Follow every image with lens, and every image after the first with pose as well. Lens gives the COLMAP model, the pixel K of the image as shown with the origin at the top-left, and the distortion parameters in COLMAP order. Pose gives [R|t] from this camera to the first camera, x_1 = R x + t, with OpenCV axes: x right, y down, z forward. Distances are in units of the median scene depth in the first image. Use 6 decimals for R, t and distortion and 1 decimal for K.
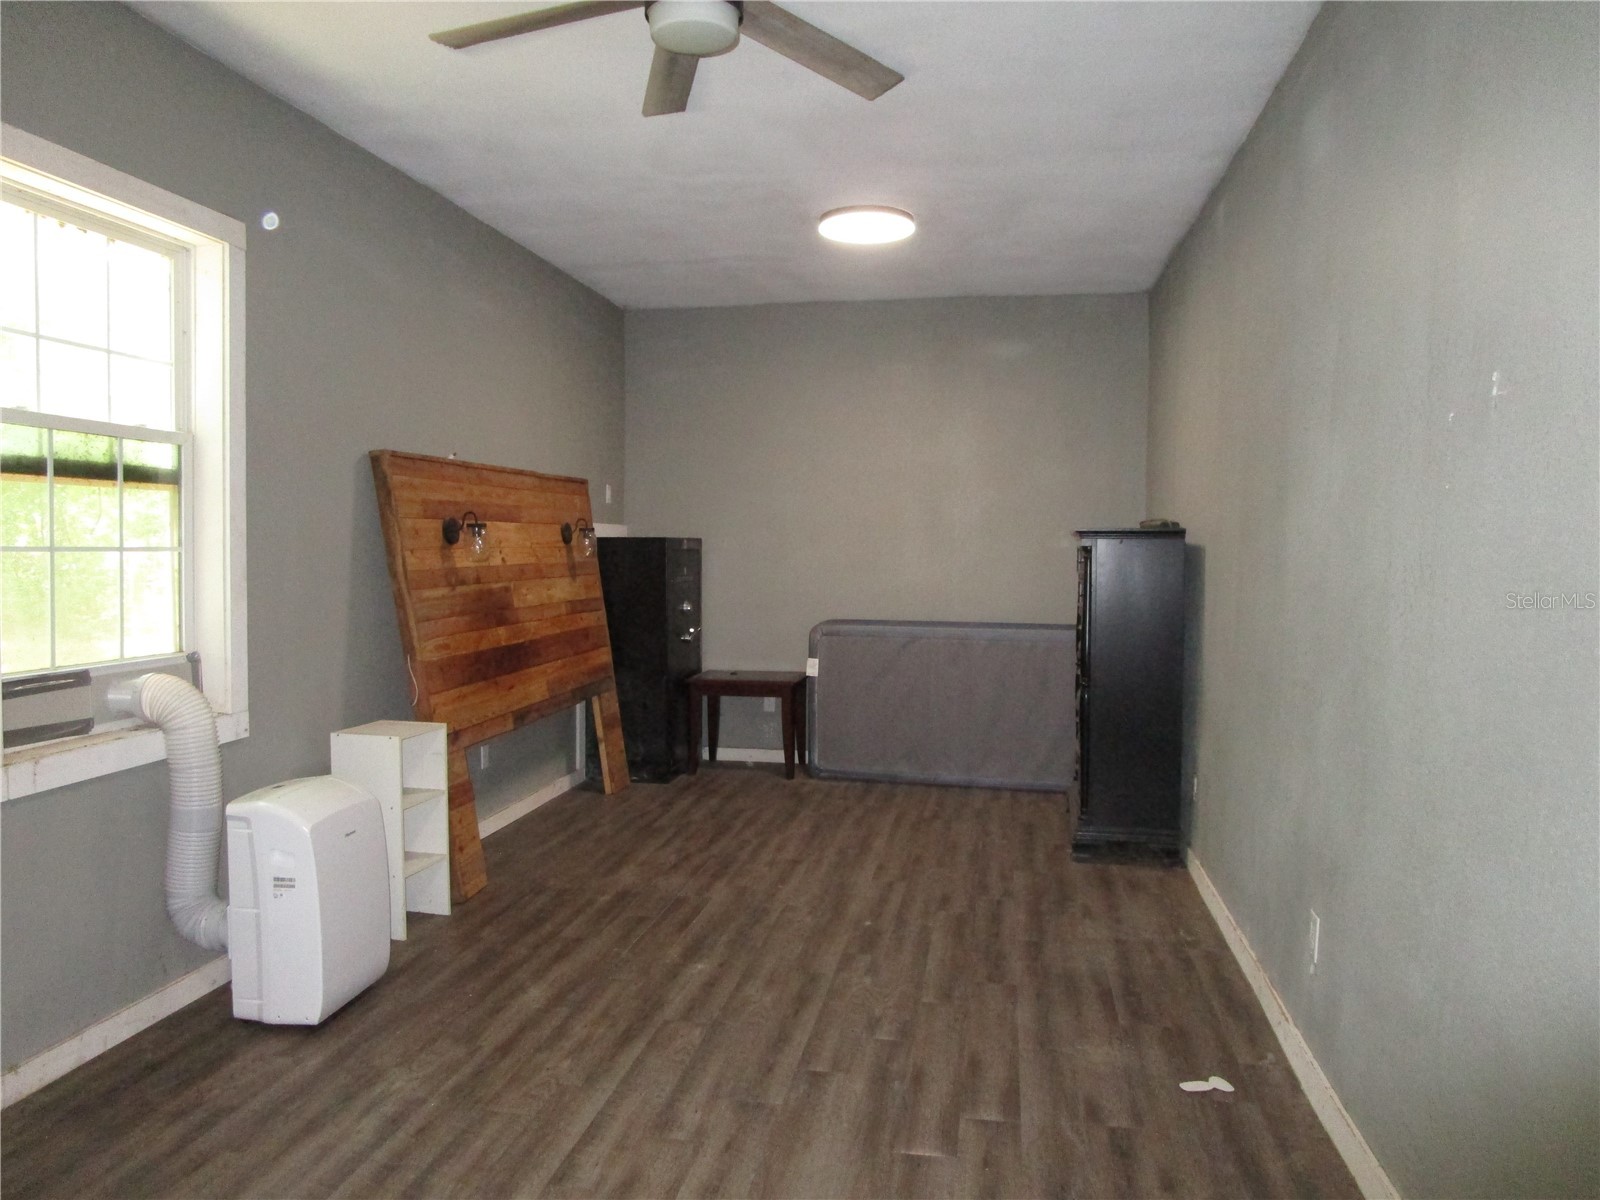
lens RADIAL K [[1140.2, 0, 800.0], [0, 1140.2, 600.0], [0, 0, 1]] dist [-0.027771, 0.003866]
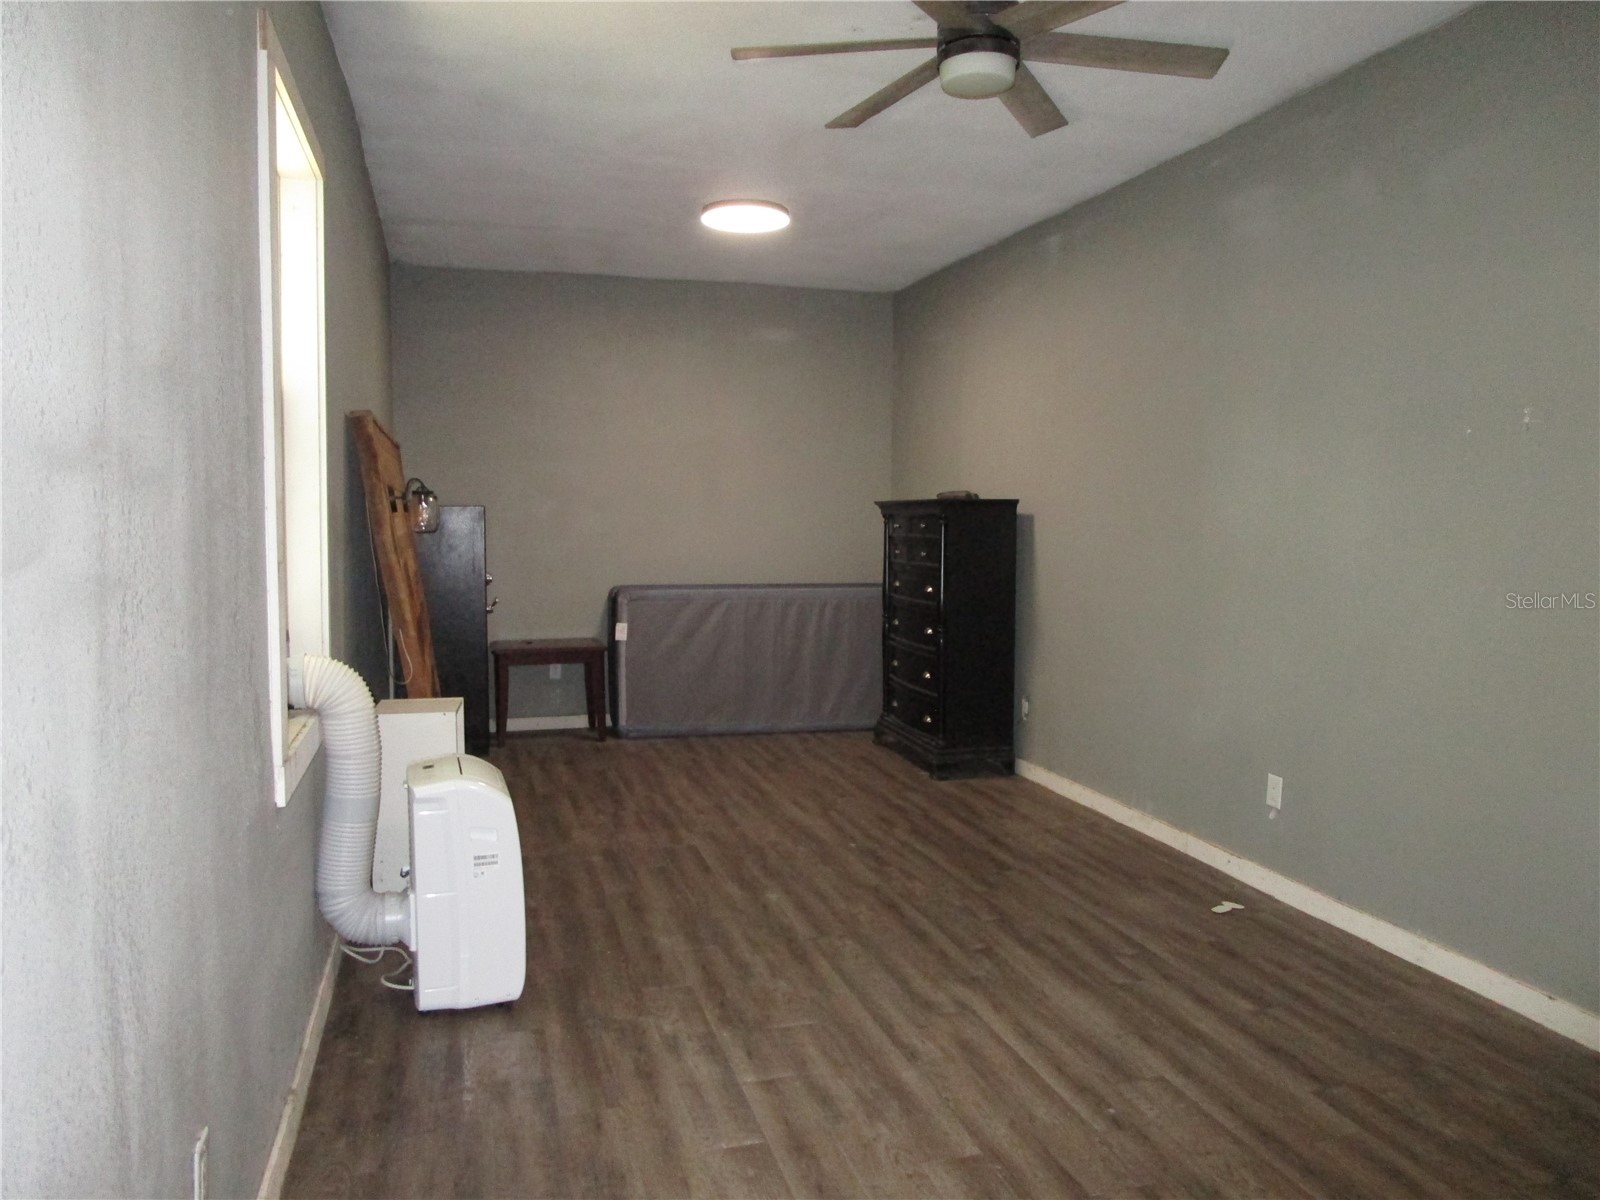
lens RADIAL K [[1140.2, 0, 800.0], [0, 1140.2, 600.0], [0, 0, 1]] dist [-0.027771, 0.003866]
pose [[0.890743, -0.032559, 0.453340, -0.584776], [0.020409, 0.999290, 0.031669, 0.001251], [-0.454049, -0.018956, 0.890775, 0.012186]]
